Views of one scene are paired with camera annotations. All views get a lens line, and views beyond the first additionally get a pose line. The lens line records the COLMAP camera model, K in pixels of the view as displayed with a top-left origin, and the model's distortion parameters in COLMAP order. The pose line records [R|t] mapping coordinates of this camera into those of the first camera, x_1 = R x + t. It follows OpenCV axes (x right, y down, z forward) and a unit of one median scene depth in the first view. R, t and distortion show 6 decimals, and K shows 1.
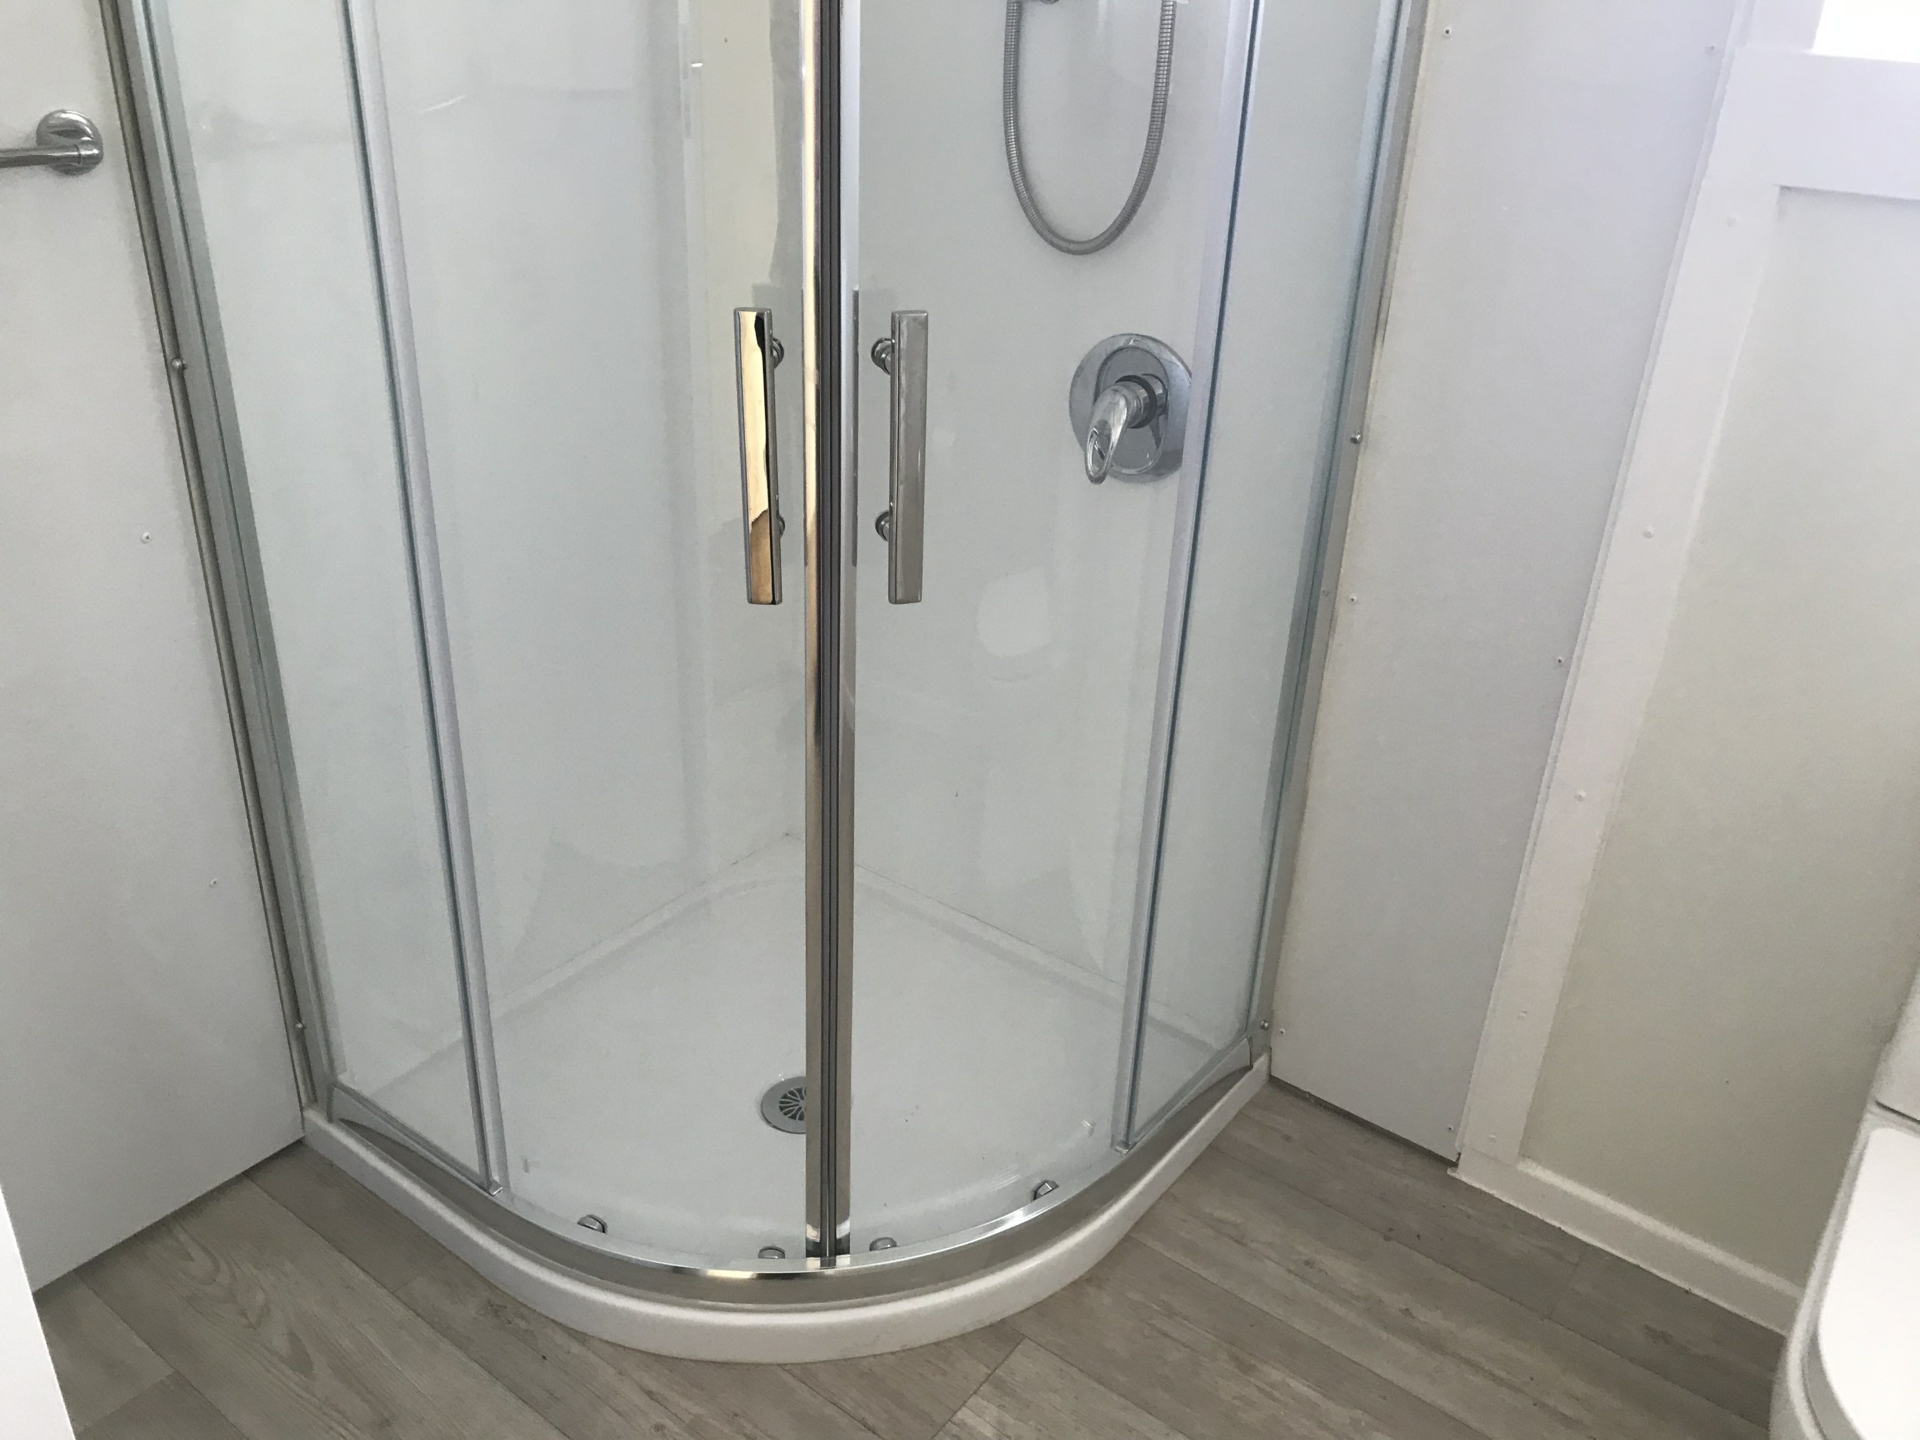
lens RADIAL K [[1579.7, 0, 960.0], [0, 1579.7, 720.0], [0, 0, 1]] dist [0.002159, 0.070134]
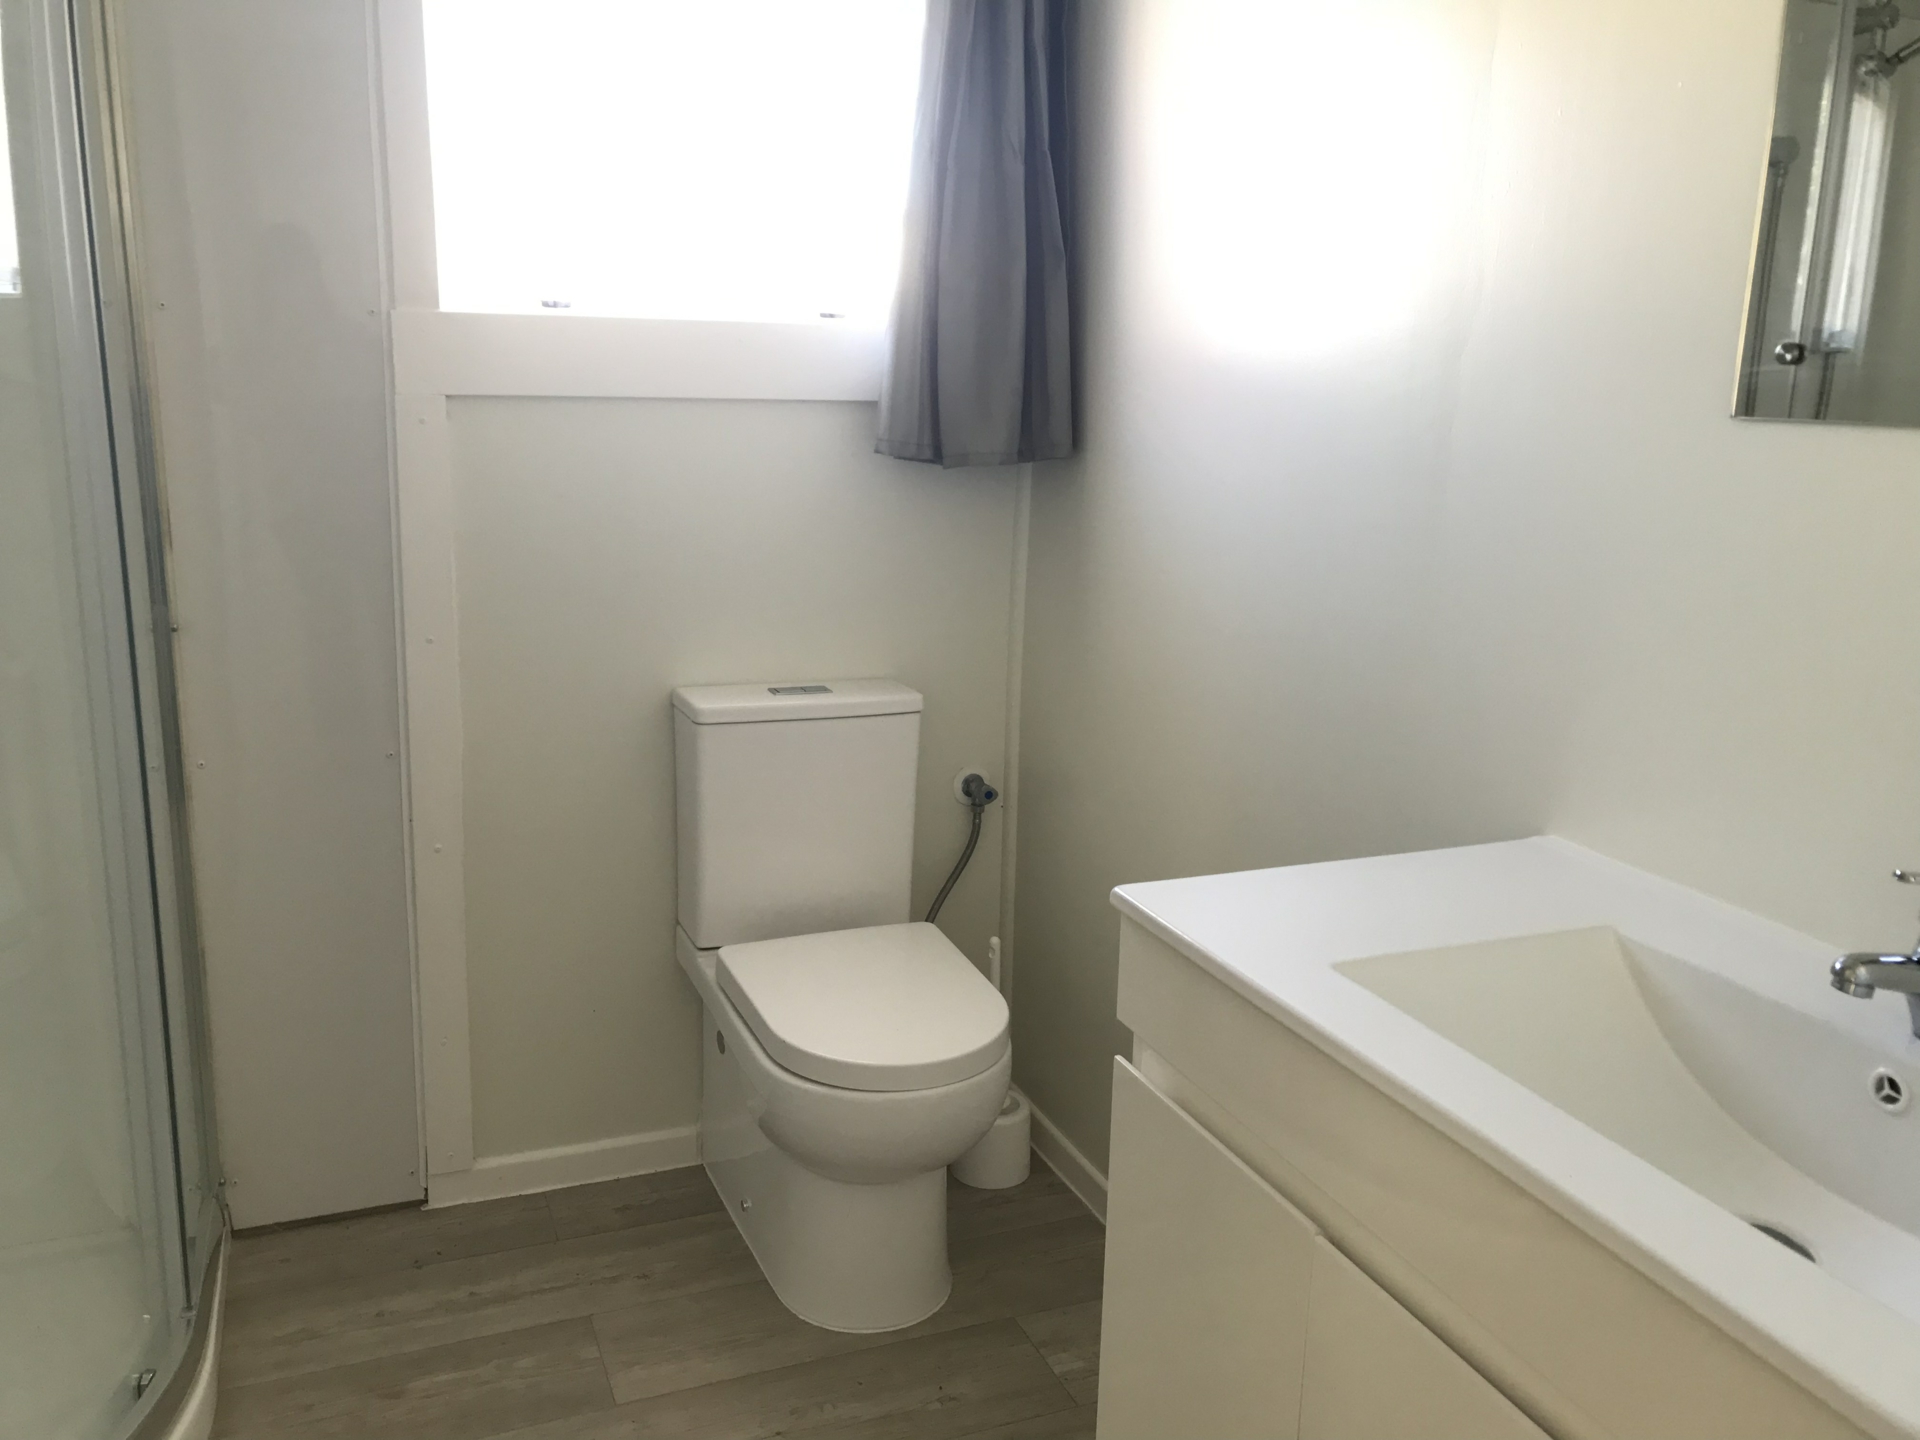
lens RADIAL K [[1579.7, 0, 960.0], [0, 1579.7, 720.0], [0, 0, 1]] dist [0.002159, 0.070134]
pose [[0.509679, -0.213006, 0.833580, -0.444050], [0.378981, 0.925392, 0.004745, 0.103646], [-0.772399, 0.313493, 0.552379, -0.091787]]
